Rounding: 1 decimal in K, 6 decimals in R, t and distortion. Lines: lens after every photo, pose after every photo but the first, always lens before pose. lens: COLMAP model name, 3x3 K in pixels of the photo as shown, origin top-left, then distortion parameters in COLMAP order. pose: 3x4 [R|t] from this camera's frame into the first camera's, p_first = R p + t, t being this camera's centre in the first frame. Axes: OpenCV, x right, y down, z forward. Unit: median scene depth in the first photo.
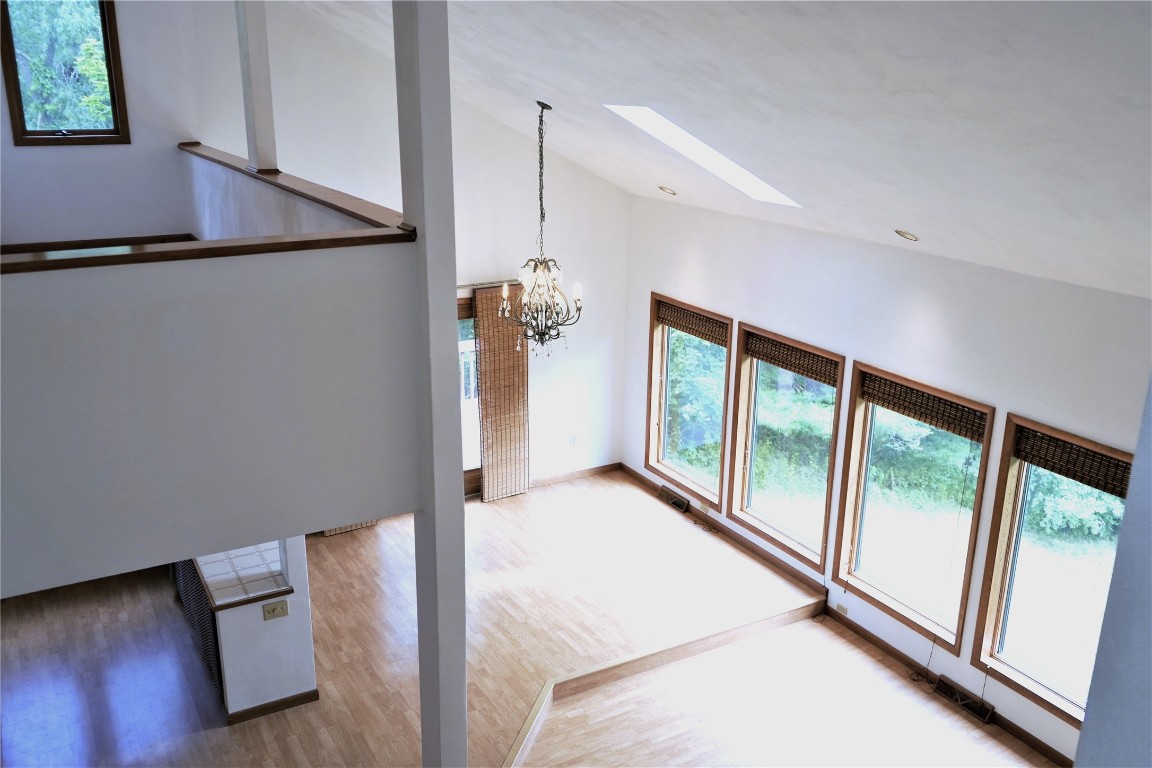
lens RADIAL K [[1013.9, 0, 577.8], [0, 1013.9, 388.8], [0, 0, 1]] dist [0.001105, -0.002163]
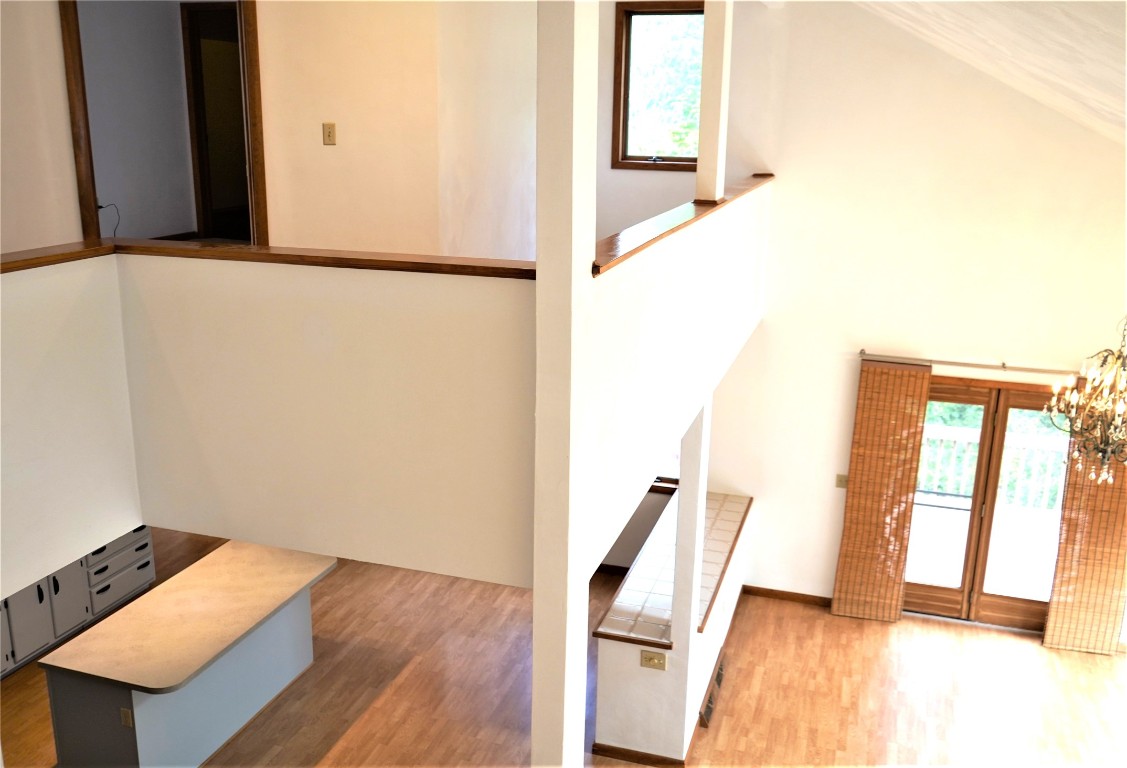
lens RADIAL K [[1014.0, 0, 550.6], [0, 1014.0, 388.6], [0, 0, 1]] dist [-0.007308, 0.008375]
pose [[0.668822, 0.196612, -0.716953, 0.212262], [-0.227008, 0.972345, 0.054881, -0.046559], [0.707916, 0.126048, 0.694958, 0.193222]]
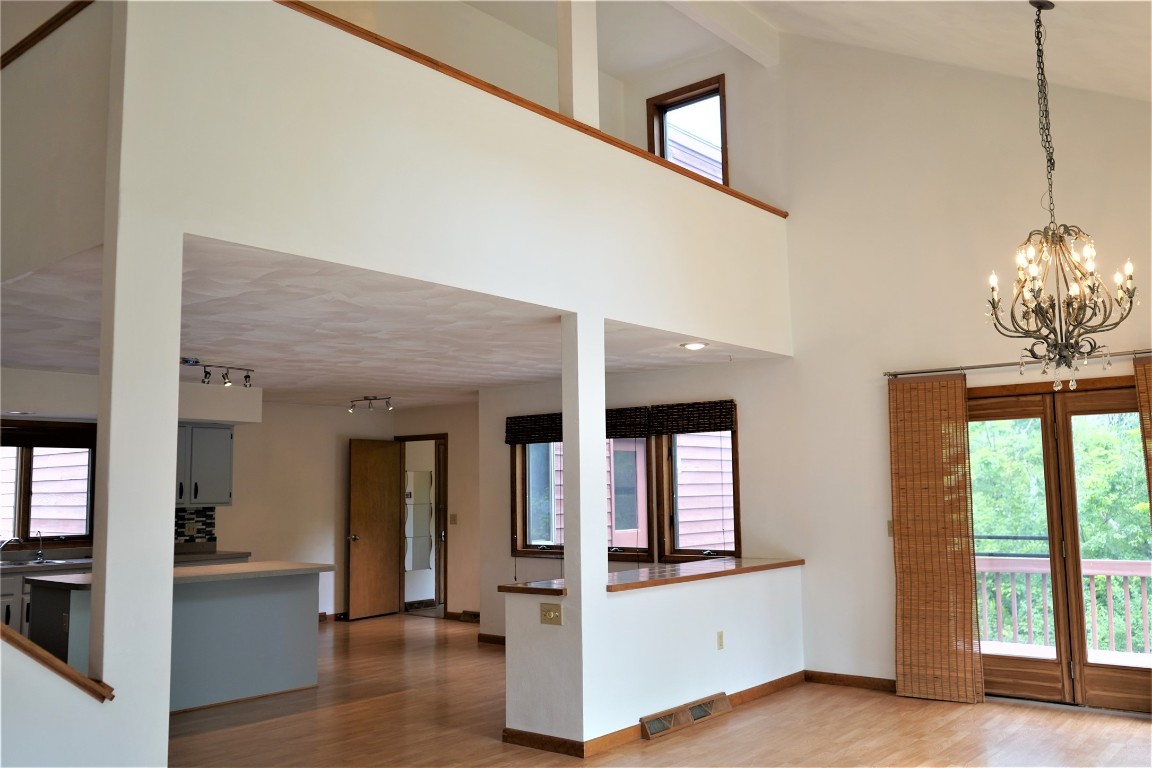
lens RADIAL K [[972.4, 0, 576.0], [0, 972.4, 384.0], [0, 0, 1]] dist [-0.011150, 0.003320]
pose [[0.348392, -0.122621, -0.929294, 0.395947], [-0.262857, 0.938846, -0.222427, 0.169614], [0.899738, 0.321763, 0.294855, 0.568716]]
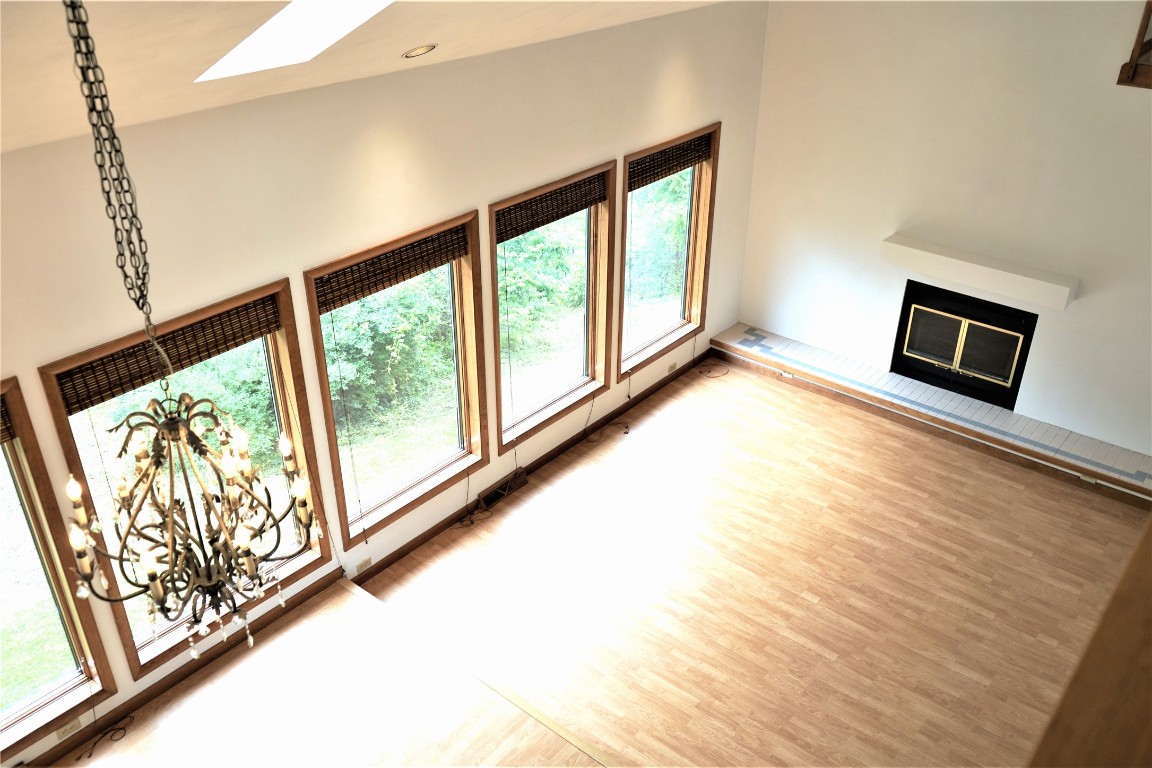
lens RADIAL K [[940.8, 0, 576.0], [0, 940.8, 384.0], [0, 0, 1]] dist [-0.008555, 0.012511]
pose [[-0.350384, -0.476726, 0.806203, -0.318110], [0.272560, 0.771618, 0.574732, -0.265480], [-0.896070, 0.421116, -0.140426, 0.888602]]
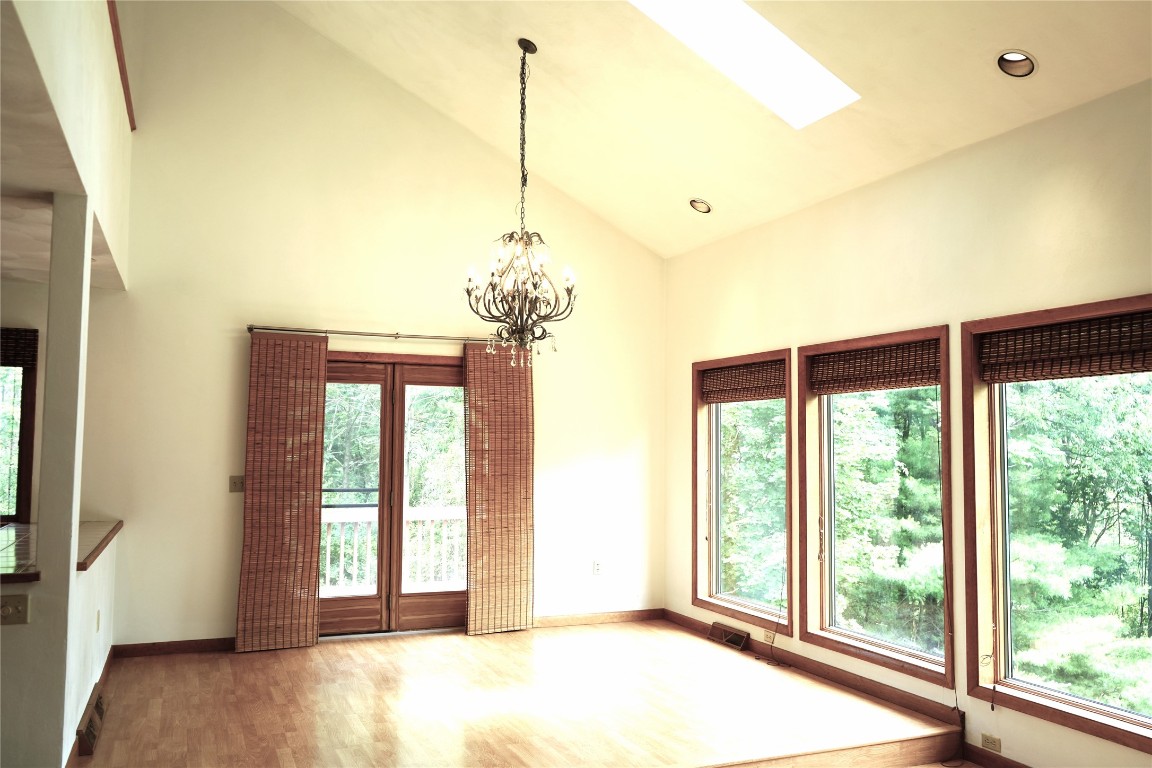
lens RADIAL K [[940.8, 0, 576.0], [0, 940.8, 384.0], [0, 0, 1]] dist [-0.008555, 0.012511]
pose [[0.991952, -0.014484, -0.125787, 0.089435], [-0.032366, 0.931425, -0.362491, 0.226968], [0.122412, 0.363645, 0.923460, 0.378063]]
